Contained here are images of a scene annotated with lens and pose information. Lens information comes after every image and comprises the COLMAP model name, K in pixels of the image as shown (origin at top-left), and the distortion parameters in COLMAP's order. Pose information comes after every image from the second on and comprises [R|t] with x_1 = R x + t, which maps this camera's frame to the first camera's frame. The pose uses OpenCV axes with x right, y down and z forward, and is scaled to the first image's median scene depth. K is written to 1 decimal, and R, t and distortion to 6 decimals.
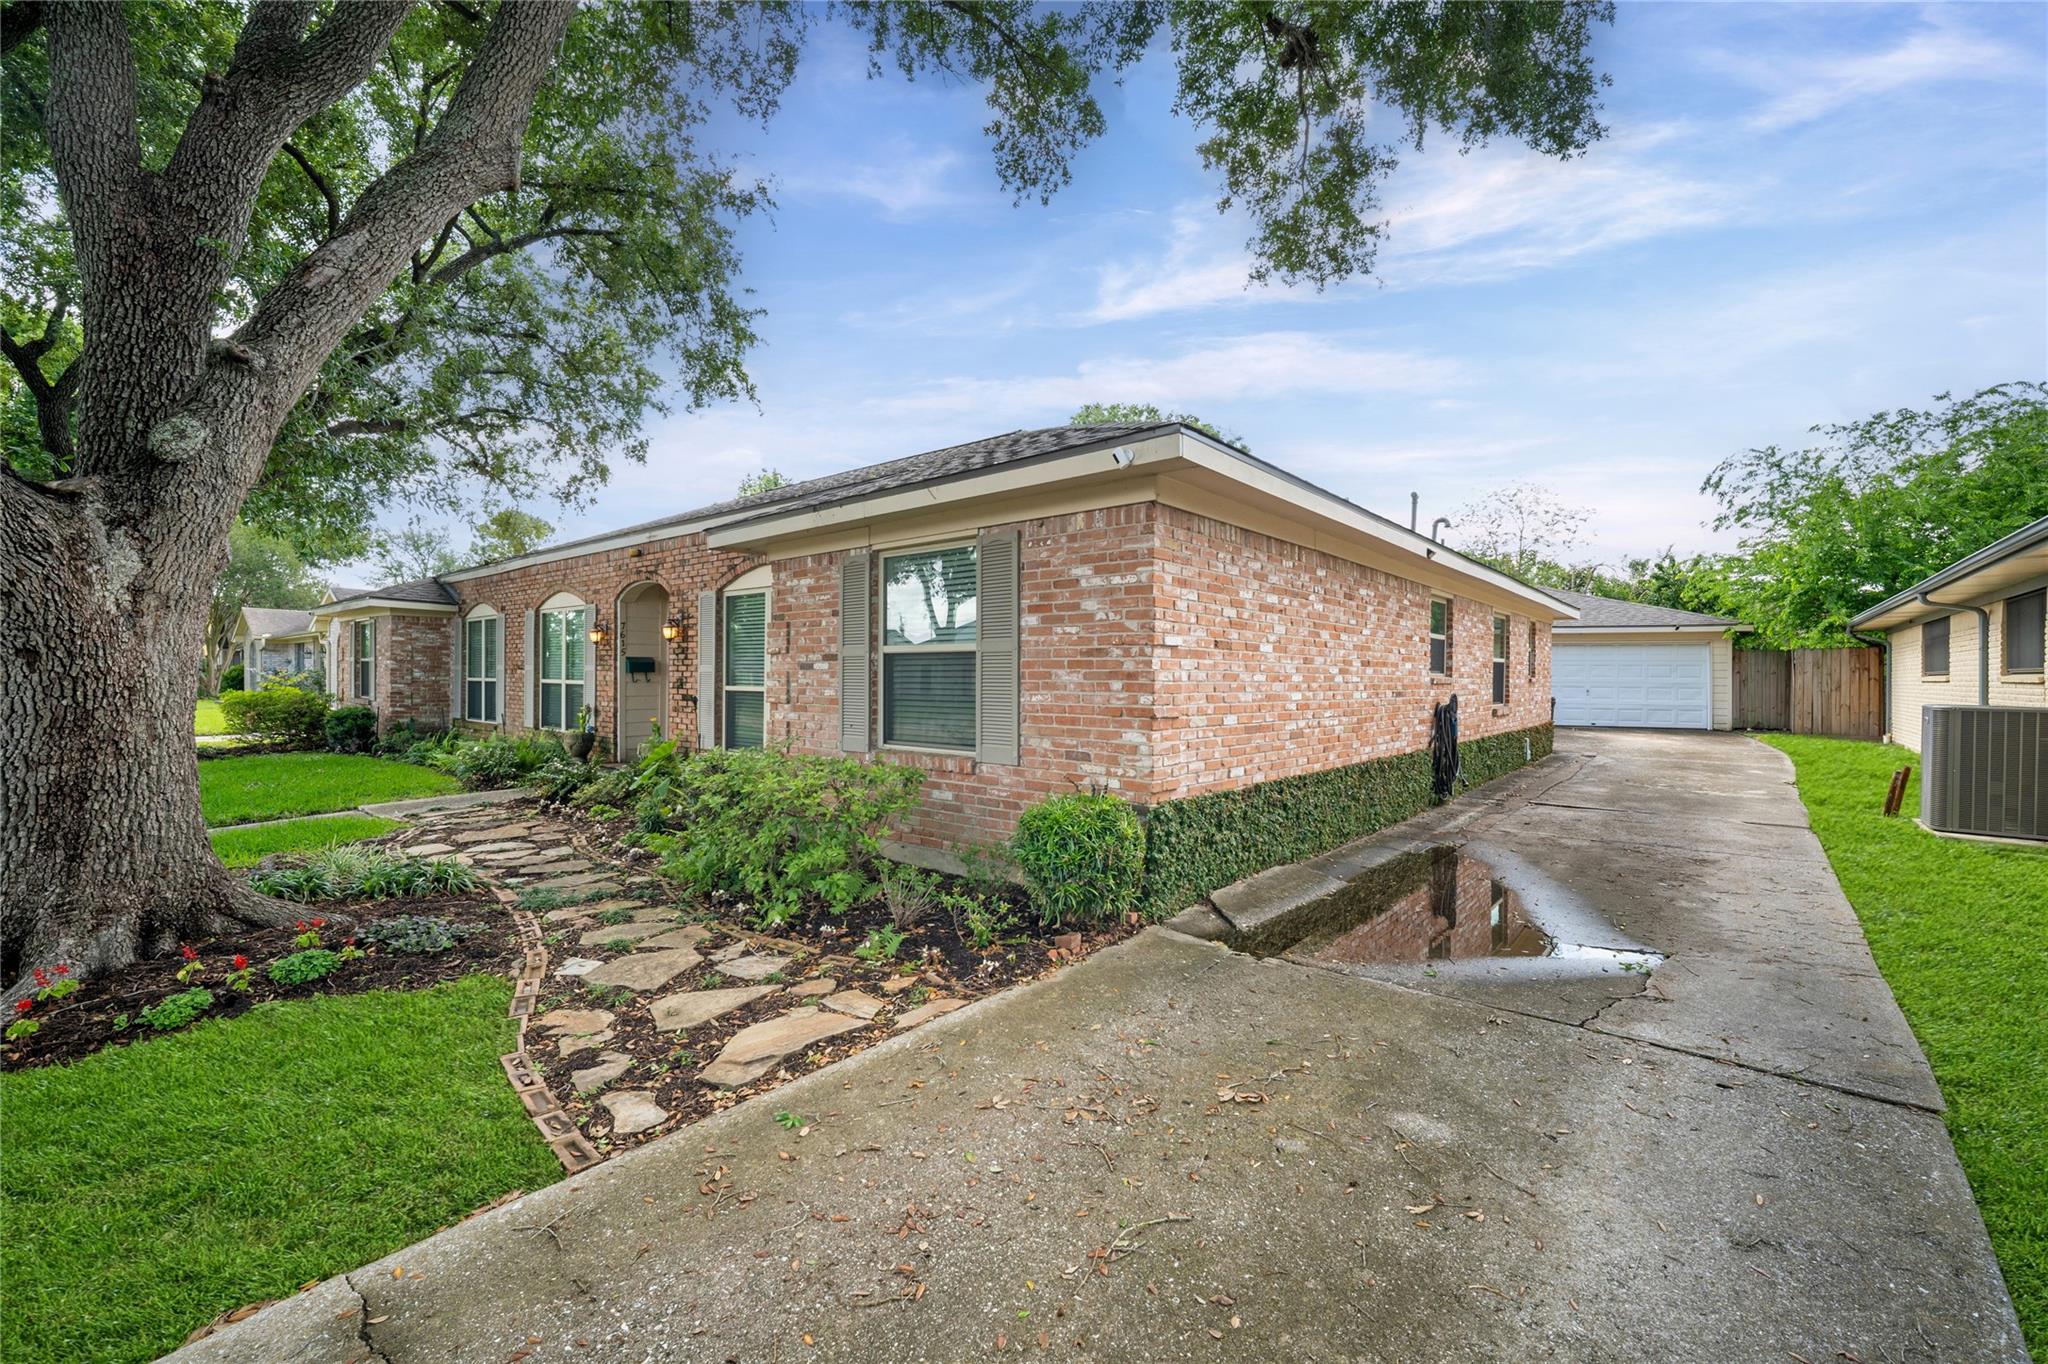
lens RADIAL K [[847.5, 0, 1009.7], [0, 847.5, 679.0], [0, 0, 1]] dist [-0.008868, 0.001673]
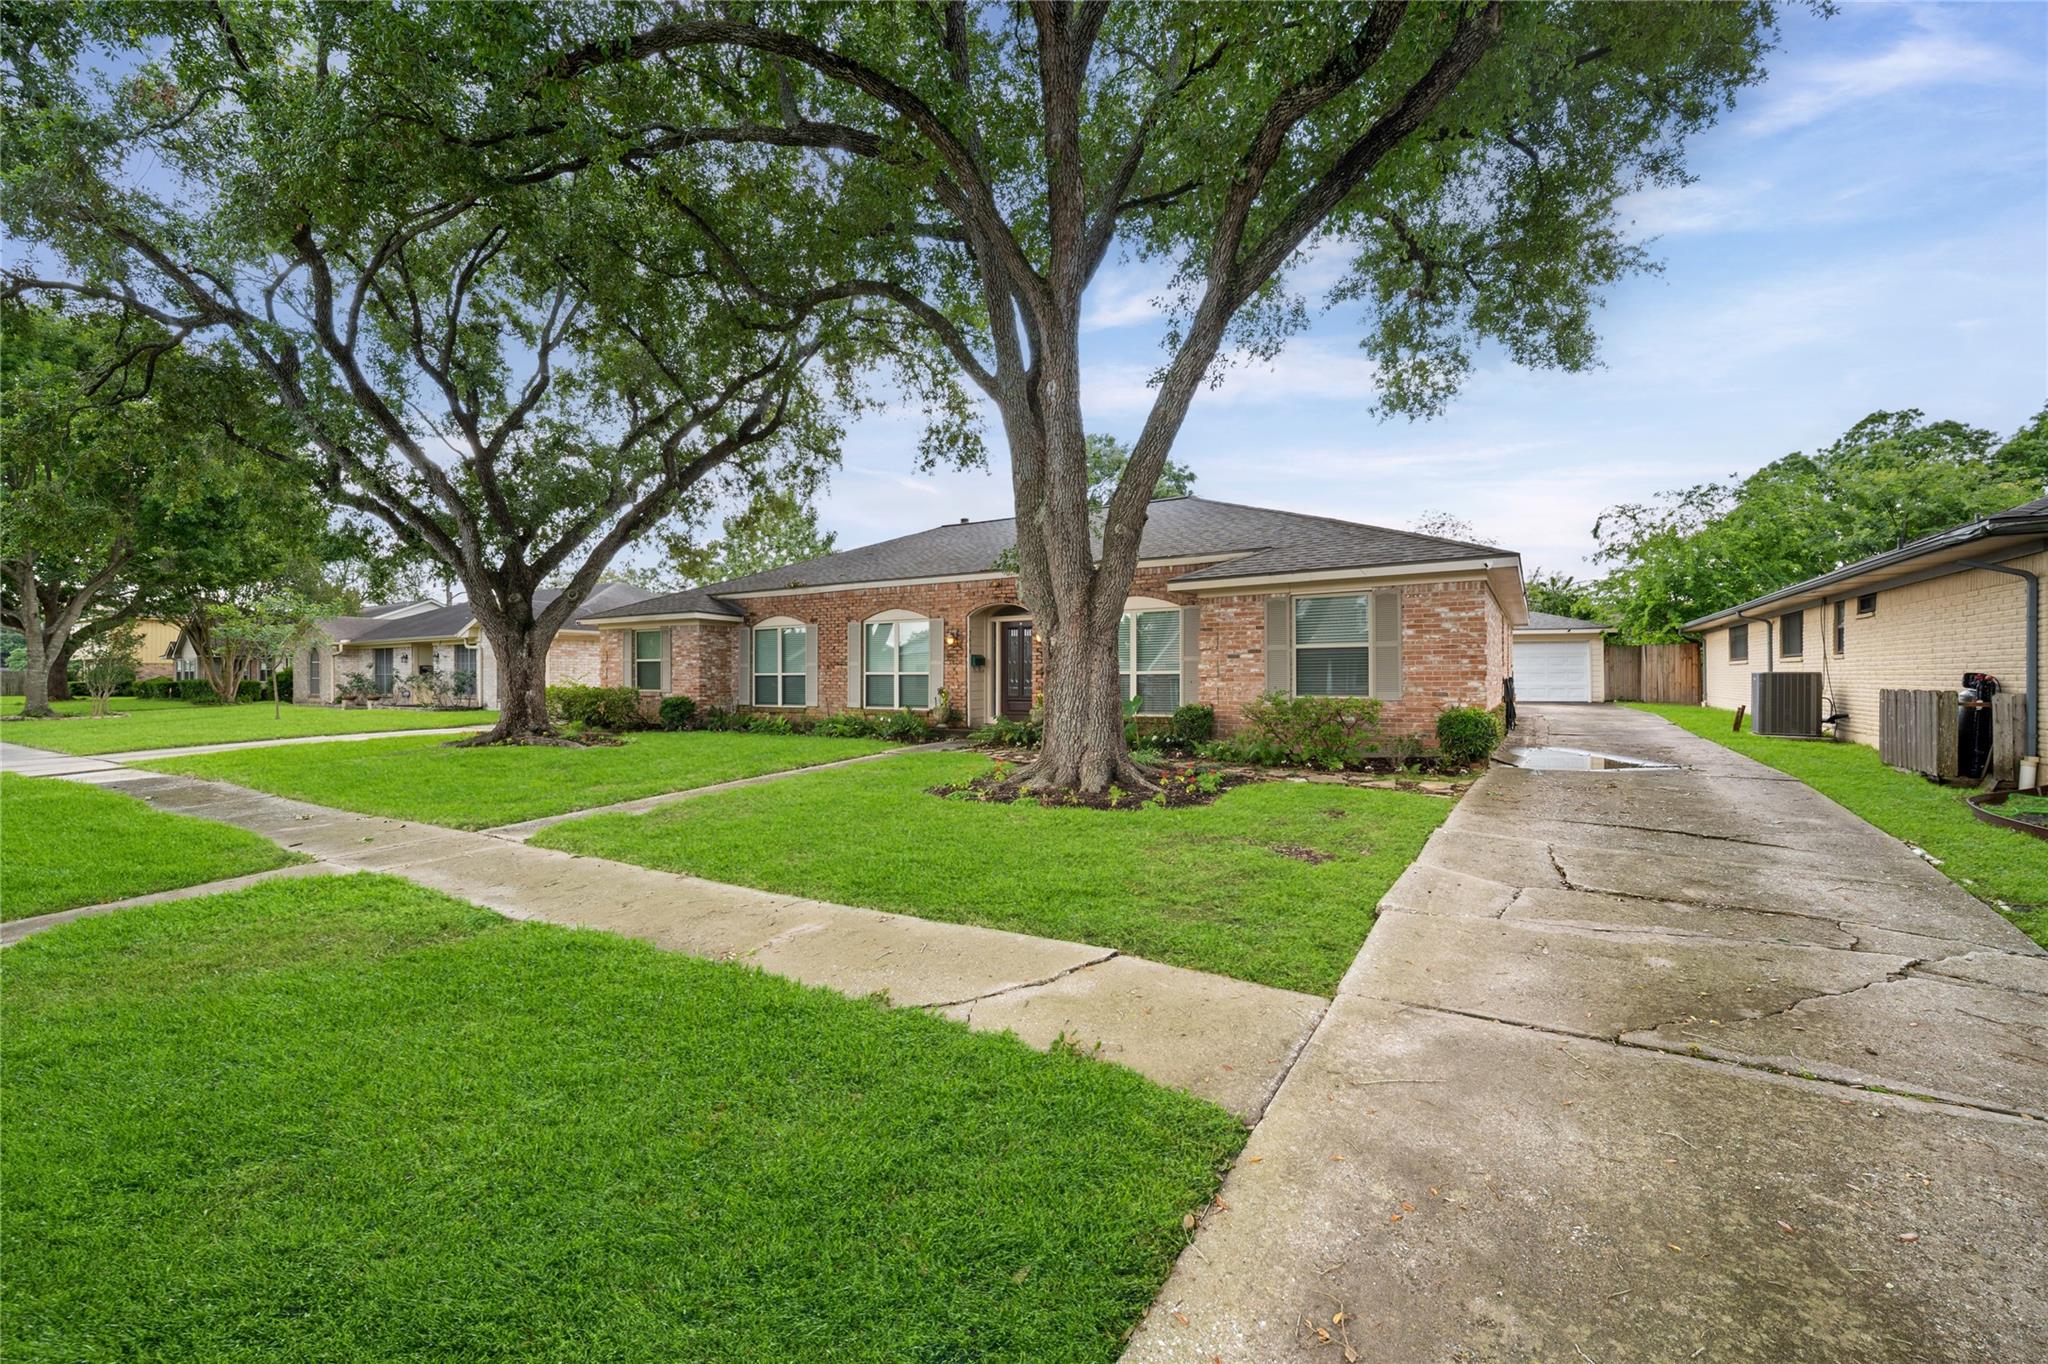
lens RADIAL K [[847.5, 0, 1028.8], [0, 847.5, 674.5], [0, 0, 1]] dist [-0.008868, 0.001673]
pose [[0.986952, -0.012426, 0.160537, -0.324692], [0.013552, 0.999891, -0.005923, 0.009510], [-0.160446, 0.008021, 0.987012, -0.242556]]
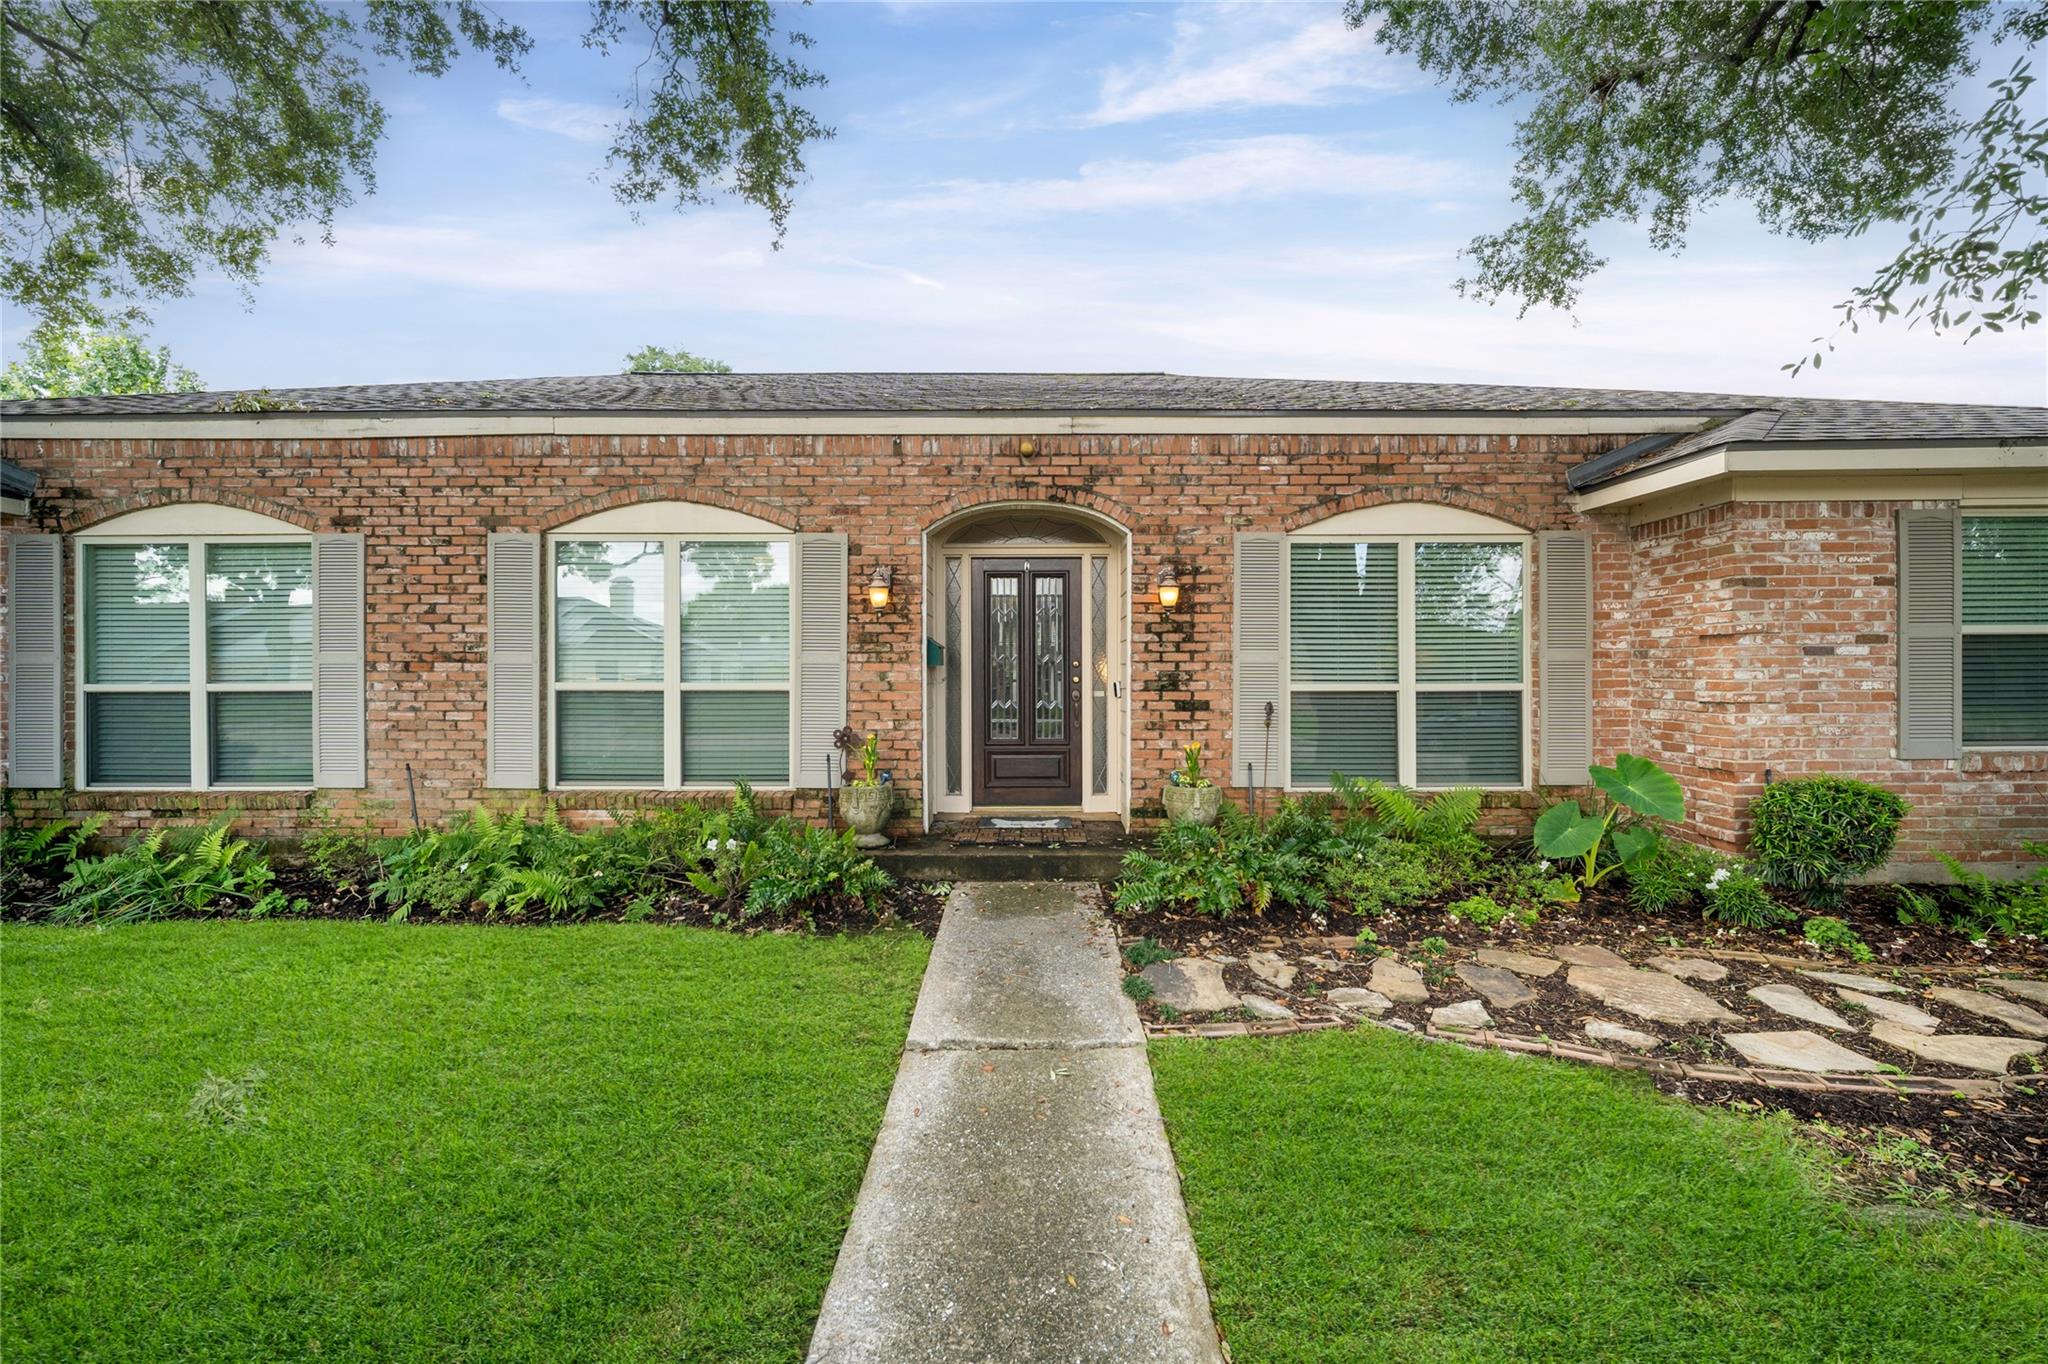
lens RADIAL K [[847.5, 0, 1024.4], [0, 847.5, 684.1], [0, 0, 1]] dist [-0.008868, 0.001673]
pose [[0.756008, -0.014405, 0.654404, -0.417989], [0.011867, 0.999895, 0.008300, -0.000105], [-0.654455, 0.001491, 0.756099, 0.301864]]
